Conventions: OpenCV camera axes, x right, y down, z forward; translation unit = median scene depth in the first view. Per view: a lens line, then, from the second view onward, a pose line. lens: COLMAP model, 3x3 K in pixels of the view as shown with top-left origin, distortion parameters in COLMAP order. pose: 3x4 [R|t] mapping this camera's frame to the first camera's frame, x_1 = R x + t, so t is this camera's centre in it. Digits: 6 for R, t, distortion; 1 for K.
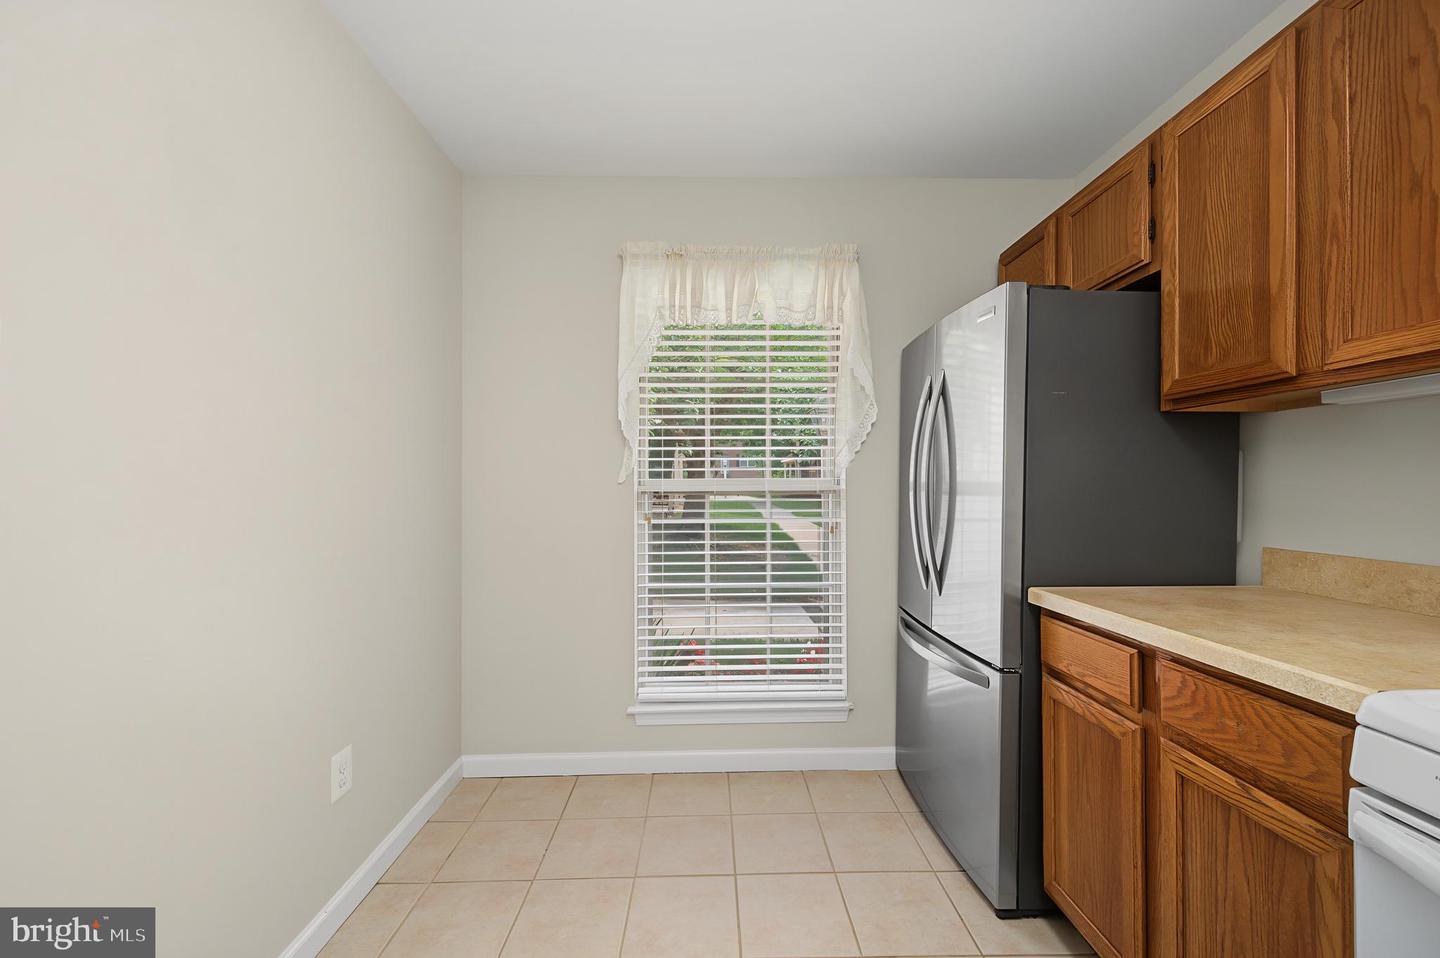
lens RADIAL K [[569.2, 0, 734.2], [0, 569.2, 482.9], [0, 0, 1]] dist [0.007896, -0.002351]
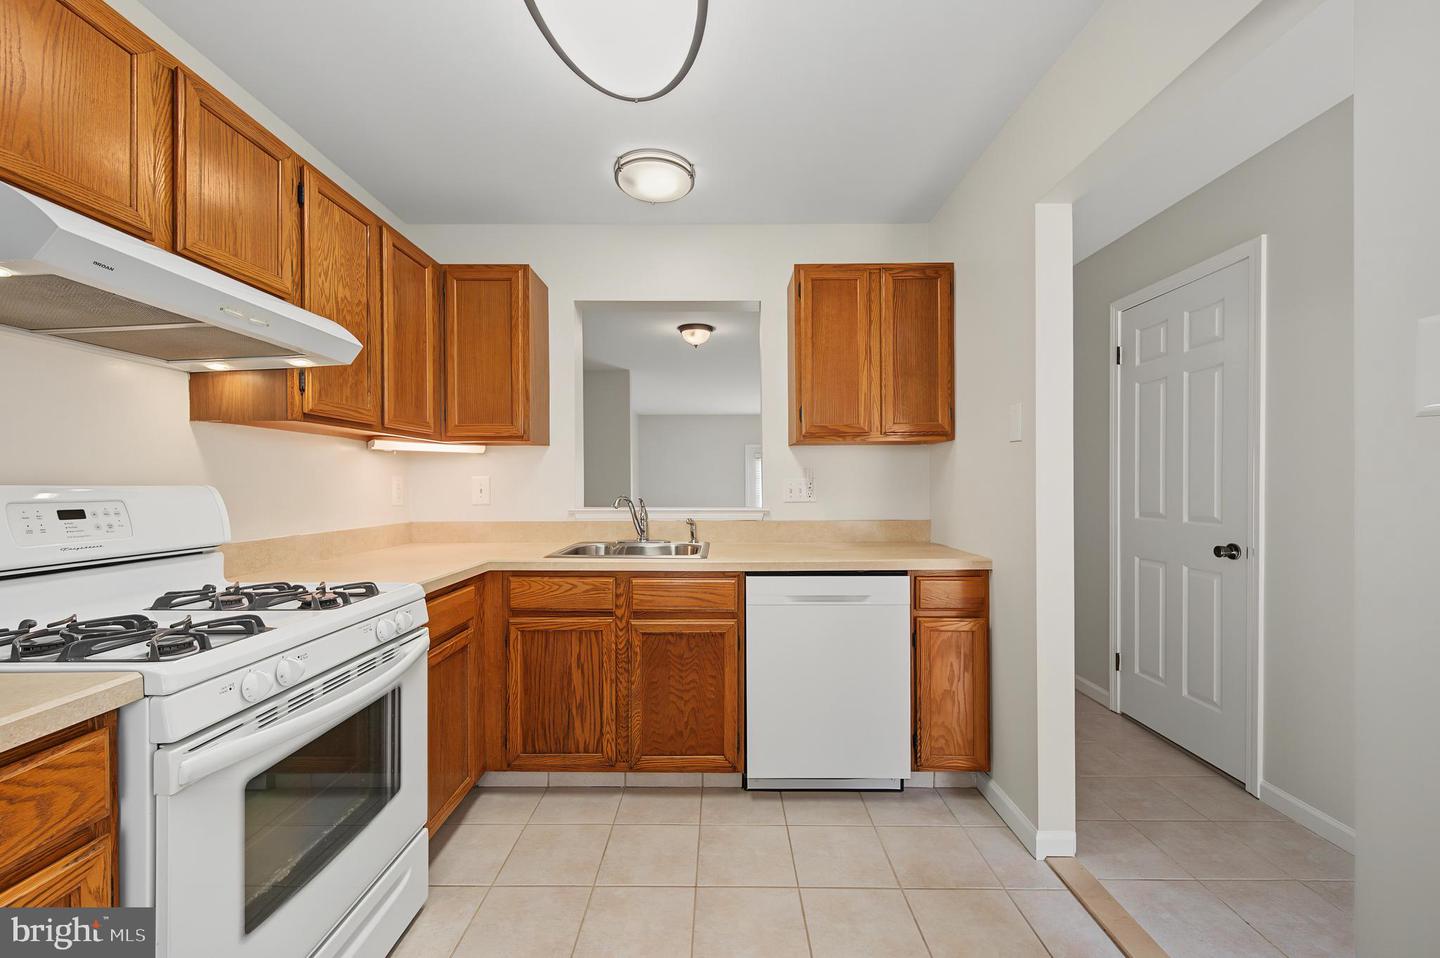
lens RADIAL K [[569.2, 0, 714.9], [0, 569.2, 485.4], [0, 0, 1]] dist [0.007896, -0.002351]
pose [[-0.999696, 0.003101, 0.024449, -0.038128], [0.003144, 0.999994, 0.001723, -0.004896], [-0.024444, 0.001799, -0.999700, 1.246525]]
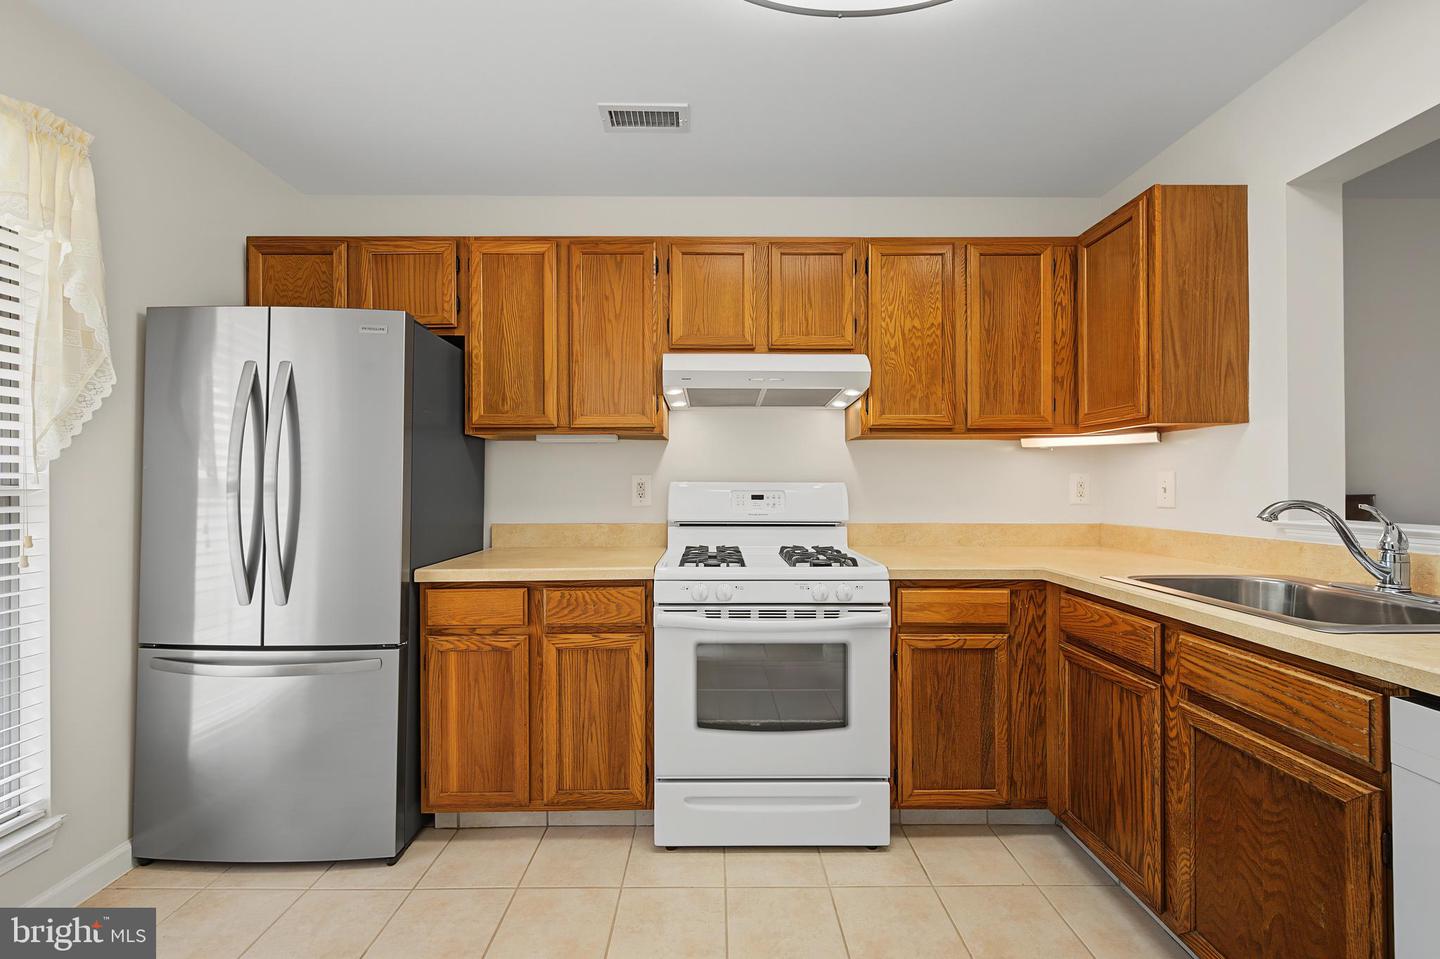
lens RADIAL K [[569.2, 0, 724.3], [0, 569.2, 485.1], [0, 0, 1]] dist [0.007896, -0.002351]
pose [[0.008817, 0.001238, 0.999960, -0.809698], [-0.000964, 0.999999, -0.001229, 0.005334], [-0.999961, -0.000954, 0.008818, 0.396436]]
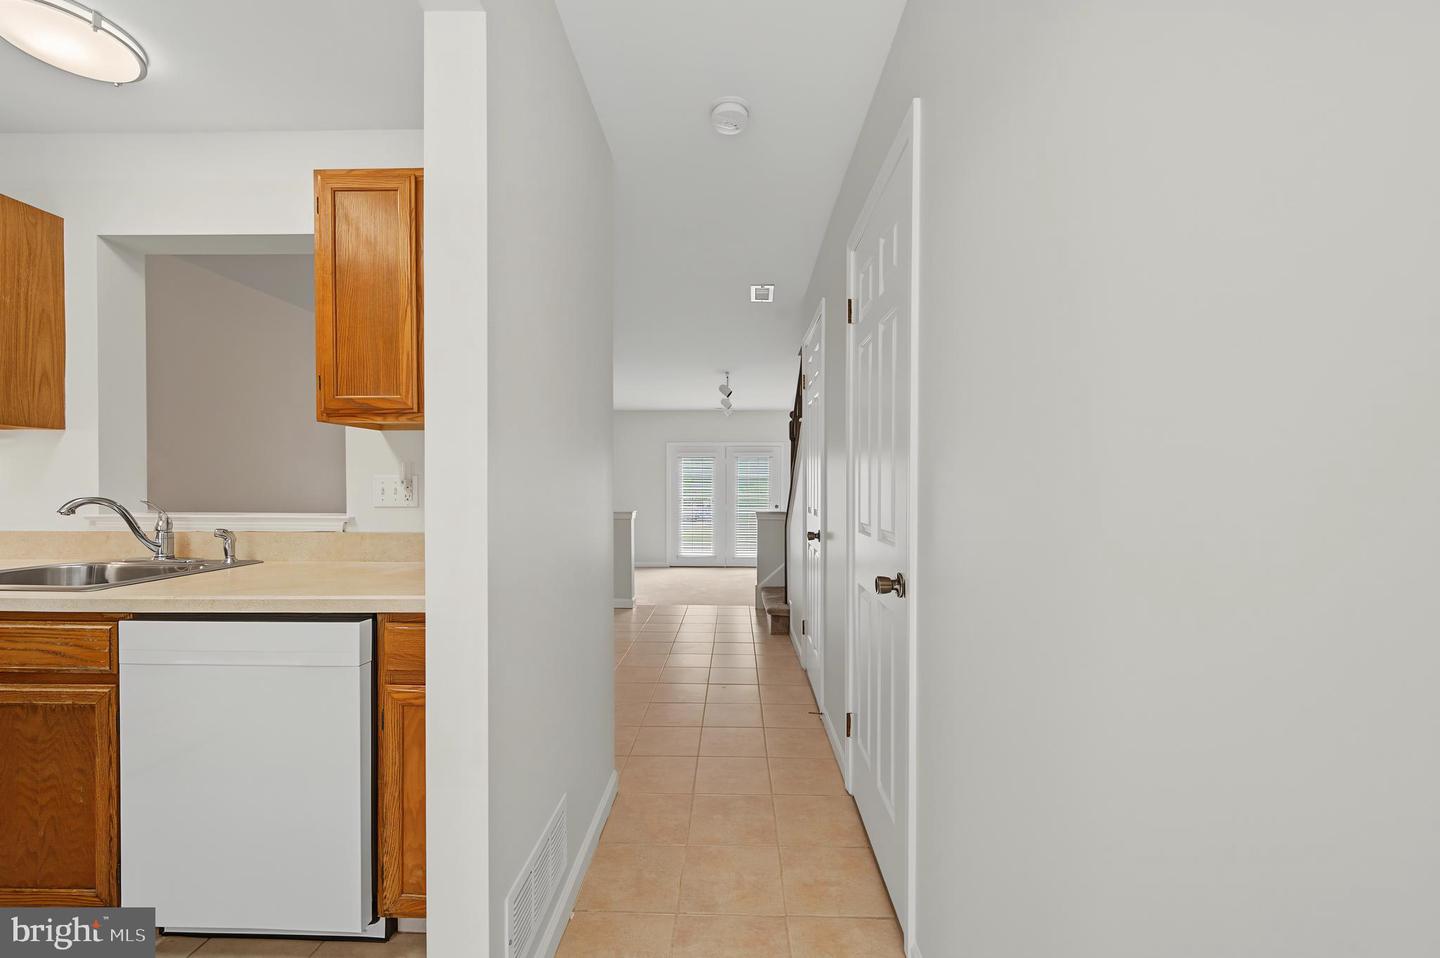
lens RADIAL K [[569.2, 0, 721.9], [0, 569.2, 485.7], [0, 0, 1]] dist [0.007896, -0.002351]
pose [[-0.998842, -0.000813, 0.048104, -1.308148], [-0.000903, 0.999998, -0.001843, 0.004771], [-0.048102, -0.001884, -0.998841, 0.627559]]
